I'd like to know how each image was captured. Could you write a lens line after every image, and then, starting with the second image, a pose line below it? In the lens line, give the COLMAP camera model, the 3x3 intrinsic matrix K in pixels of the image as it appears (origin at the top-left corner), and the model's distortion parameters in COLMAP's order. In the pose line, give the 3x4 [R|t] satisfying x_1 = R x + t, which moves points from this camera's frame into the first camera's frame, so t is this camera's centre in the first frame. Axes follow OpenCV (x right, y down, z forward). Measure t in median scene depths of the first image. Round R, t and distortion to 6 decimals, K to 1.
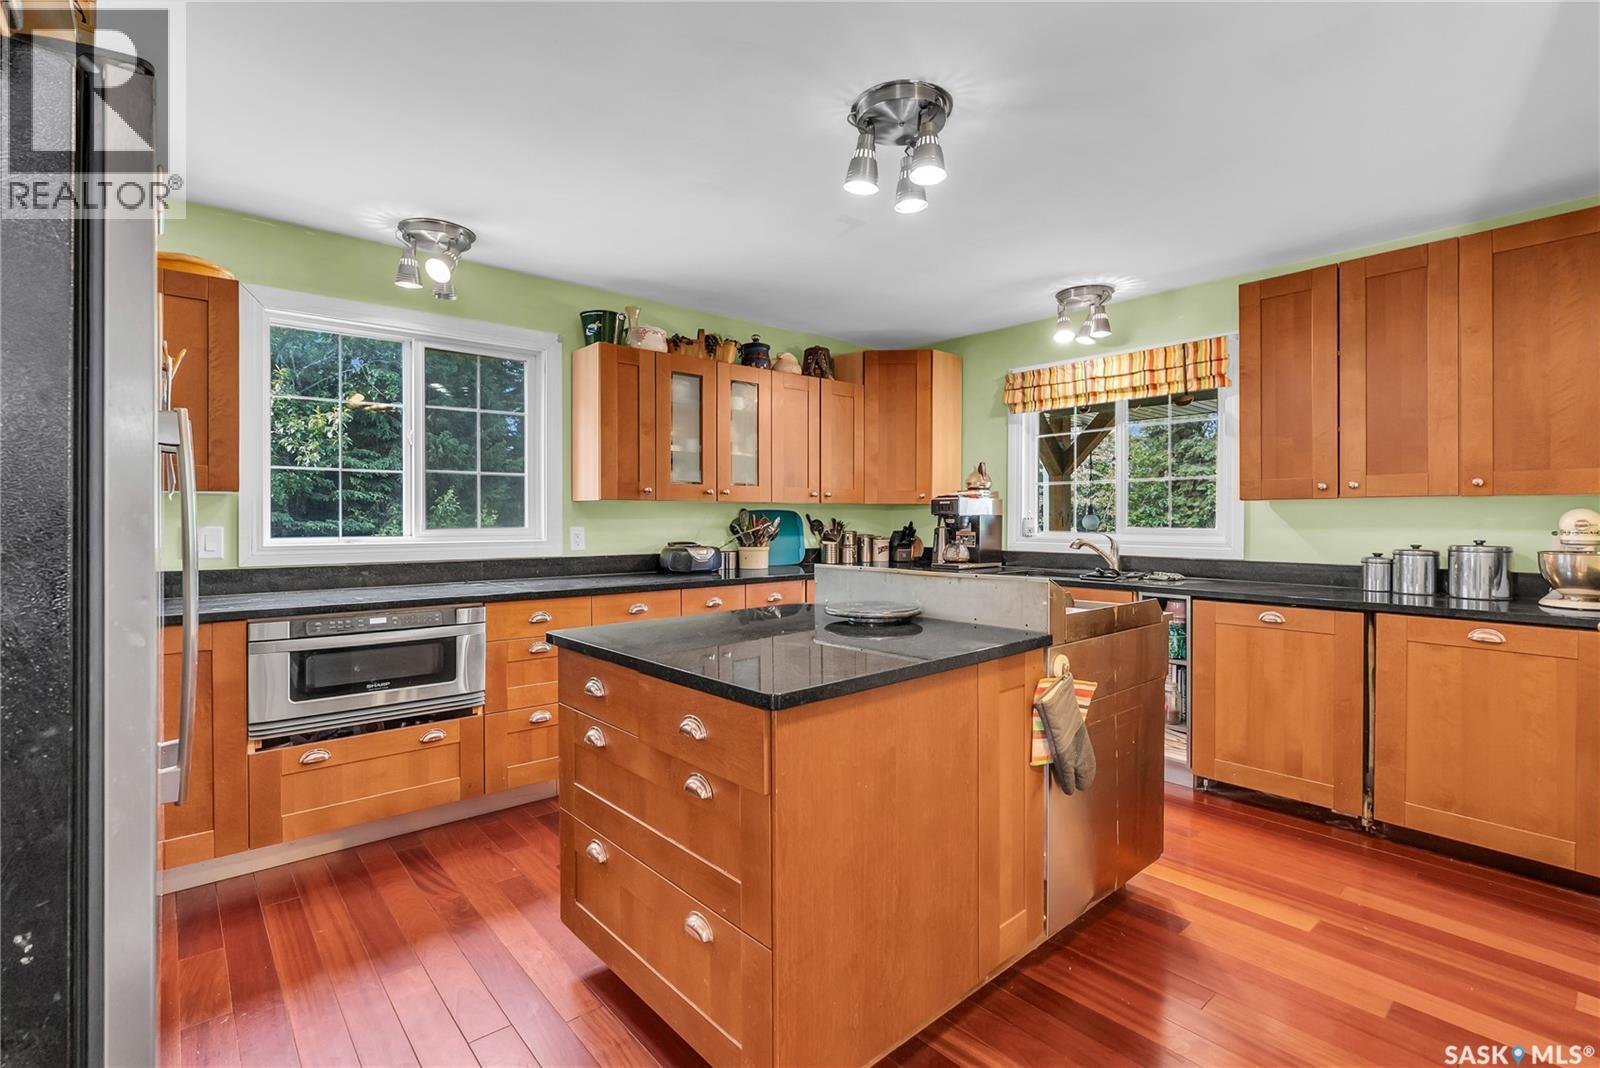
lens RADIAL K [[748.7, 0, 793.8], [0, 748.7, 520.2], [0, 0, 1]] dist [-0.009052, 0.003713]
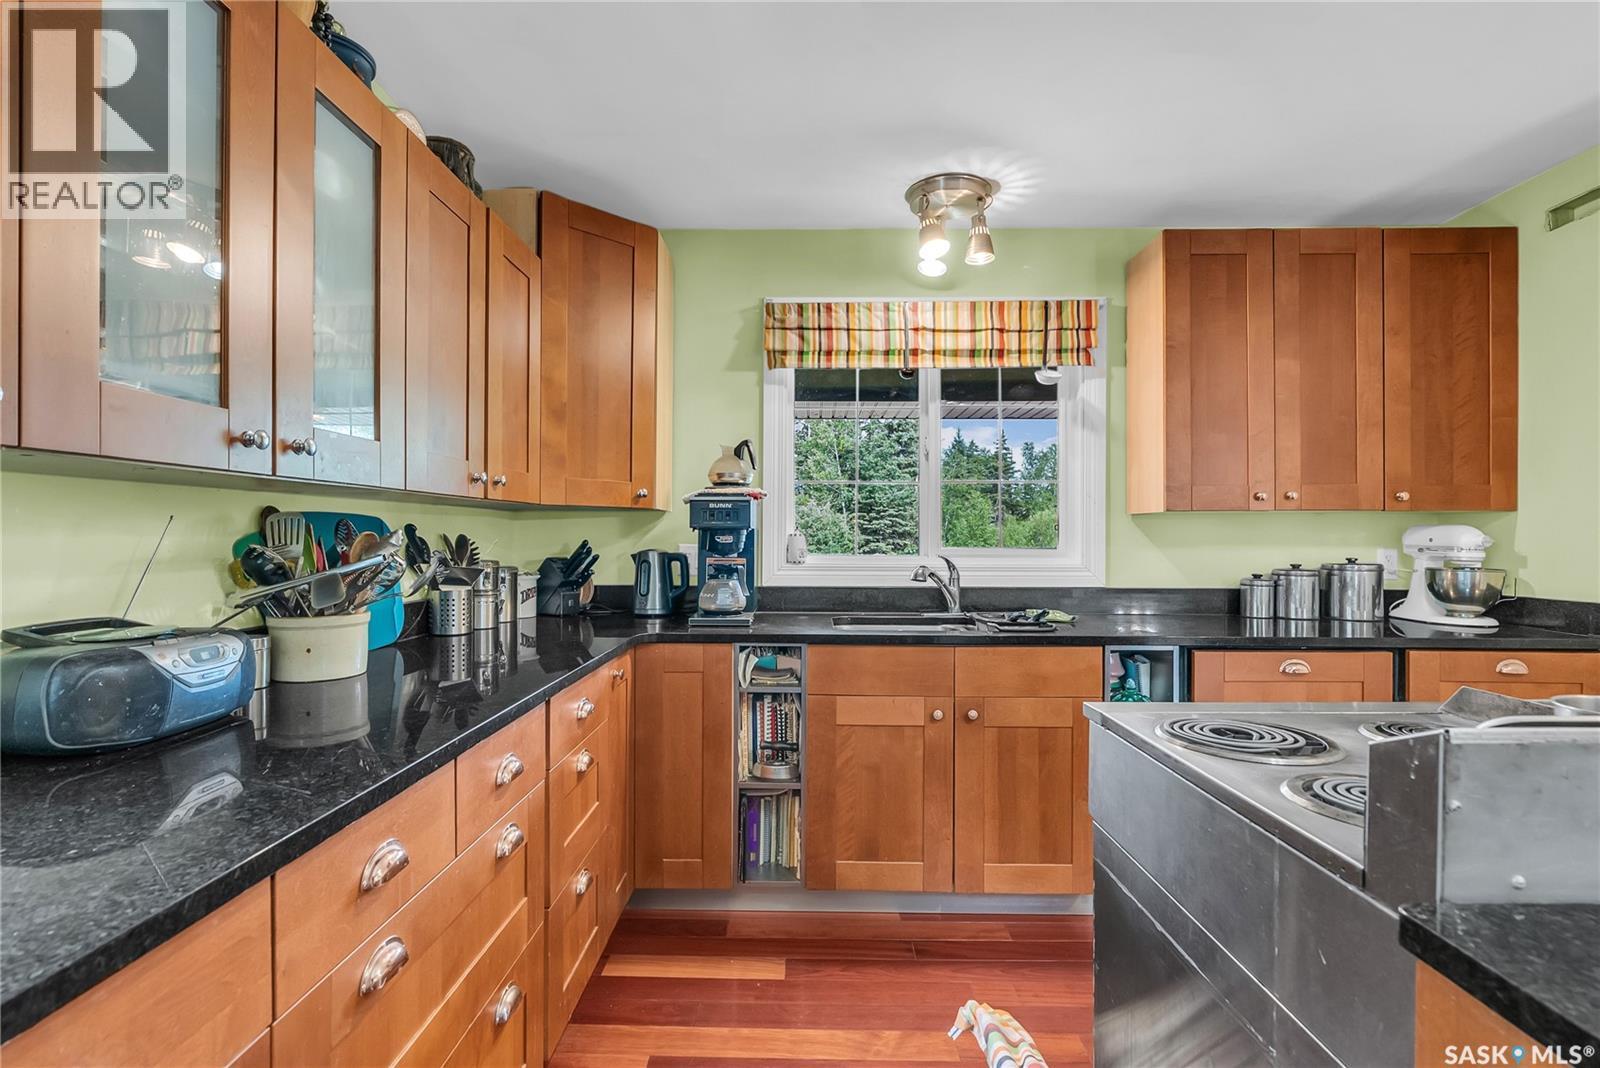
lens RADIAL K [[748.7, 0, 805.8], [0, 748.7, 528.8], [0, 0, 1]] dist [-0.009052, 0.003713]
pose [[0.659004, 0.004676, 0.752124, -0.198358], [0.001486, 0.999971, -0.007519, -0.003036], [-0.752138, 0.006073, 0.658978, 0.695139]]
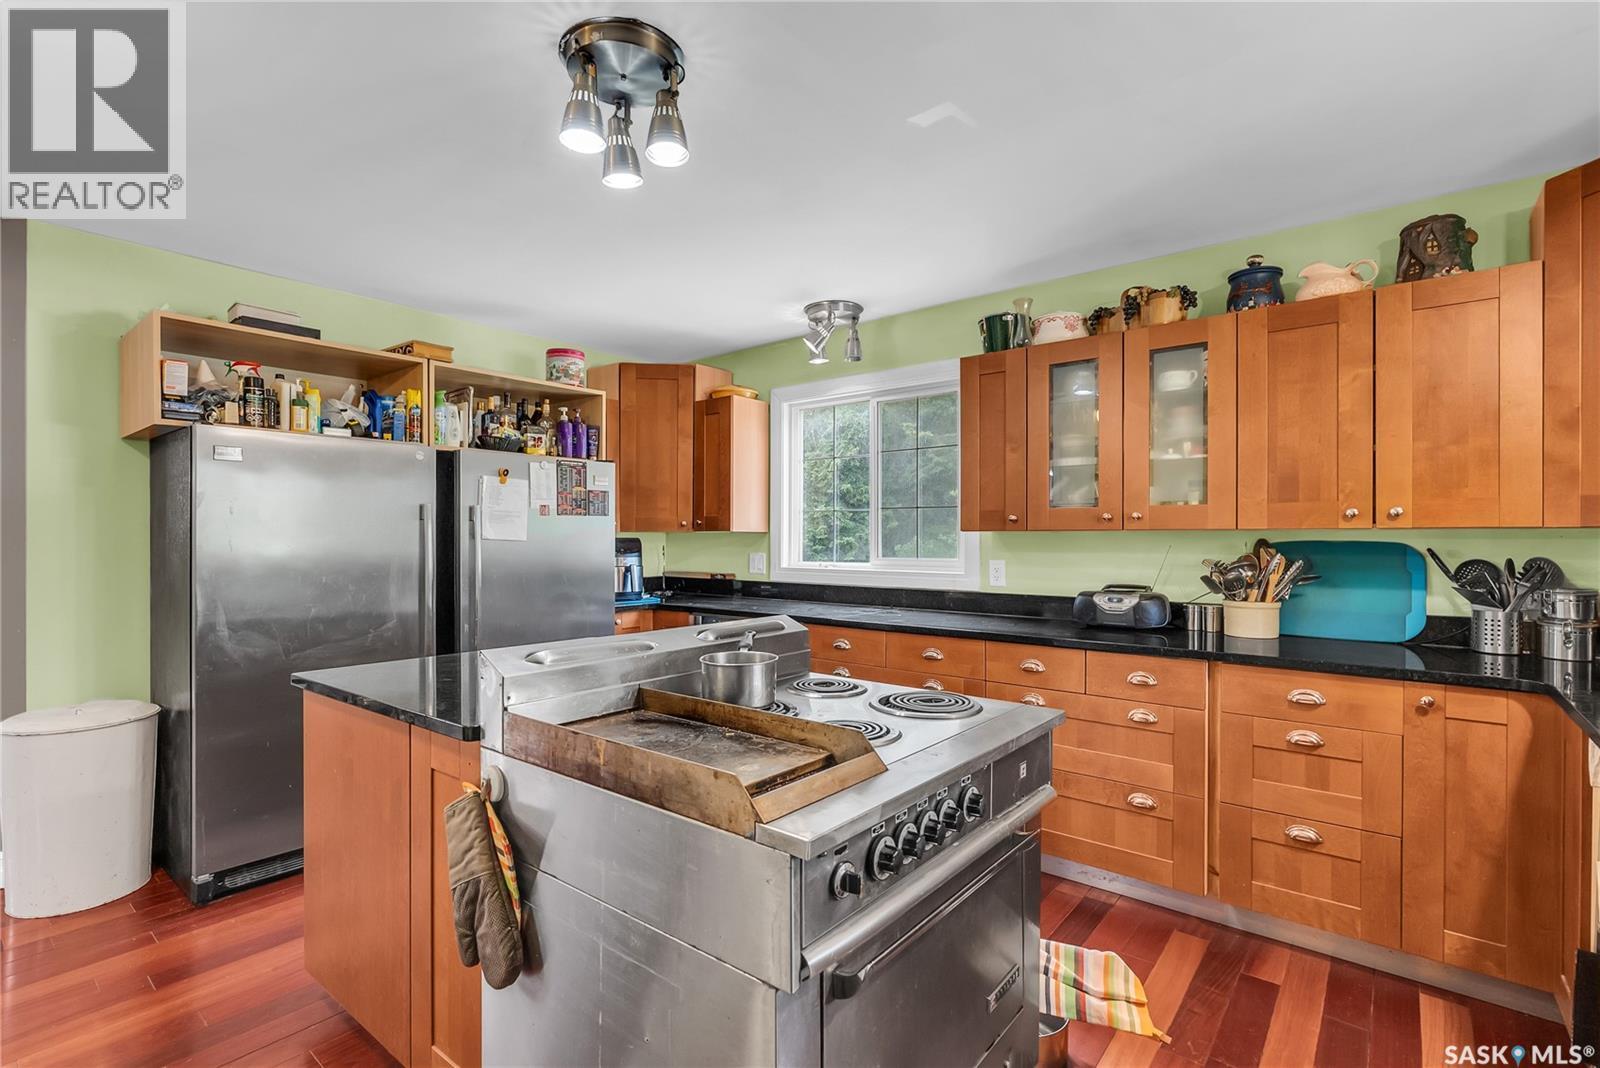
lens RADIAL K [[748.7, 0, 790.2], [0, 748.7, 529.8], [0, 0, 1]] dist [-0.009052, 0.003713]
pose [[0.162750, -0.009307, -0.986623, 0.574545], [-0.002575, 0.999948, -0.009858, -0.019015], [0.986664, 0.004144, 0.162717, 0.620048]]
